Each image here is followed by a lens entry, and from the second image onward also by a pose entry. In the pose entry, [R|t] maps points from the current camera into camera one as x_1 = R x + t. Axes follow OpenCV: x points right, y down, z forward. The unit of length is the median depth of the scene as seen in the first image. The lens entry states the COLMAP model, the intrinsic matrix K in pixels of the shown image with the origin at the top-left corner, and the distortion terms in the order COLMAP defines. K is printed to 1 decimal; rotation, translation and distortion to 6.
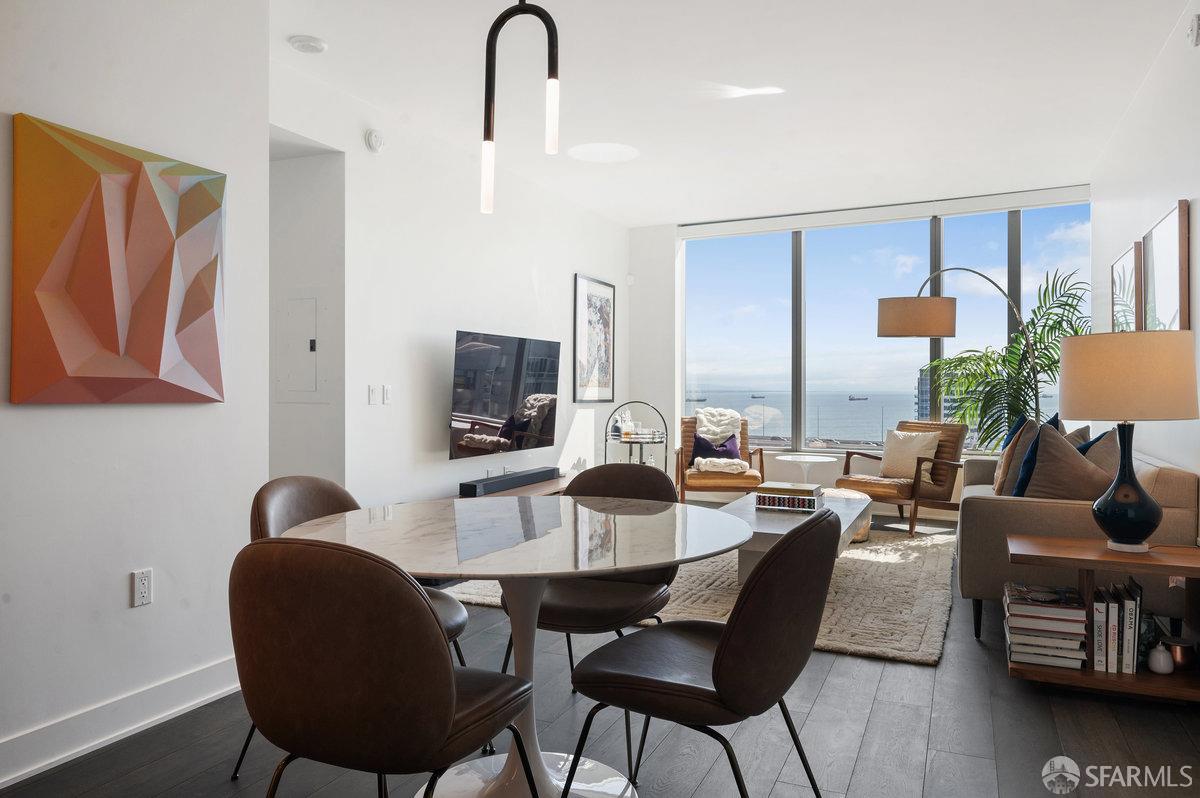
lens RADIAL K [[839.8, 0, 596.7], [0, 839.8, 393.6], [0, 0, 1]] dist [-0.027019, -0.009545]
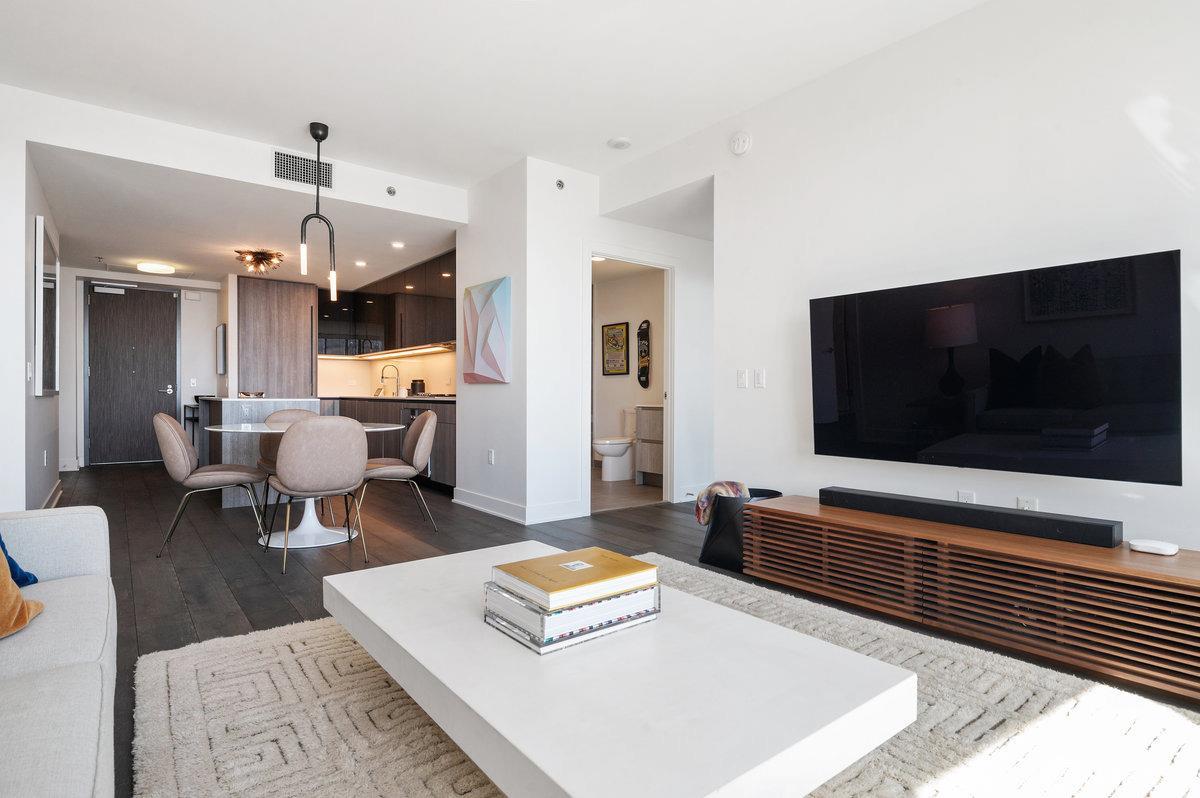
lens RADIAL K [[618.9, 0, 600.8], [0, 618.9, 402.0], [0, 0, 1]] dist [-0.006838, 0.000222]
pose [[-0.470766, 0.005823, -0.882239, 0.395073], [-0.010014, 0.999879, 0.011943, 0.018424], [0.882201, 0.014457, -0.470651, 0.916517]]
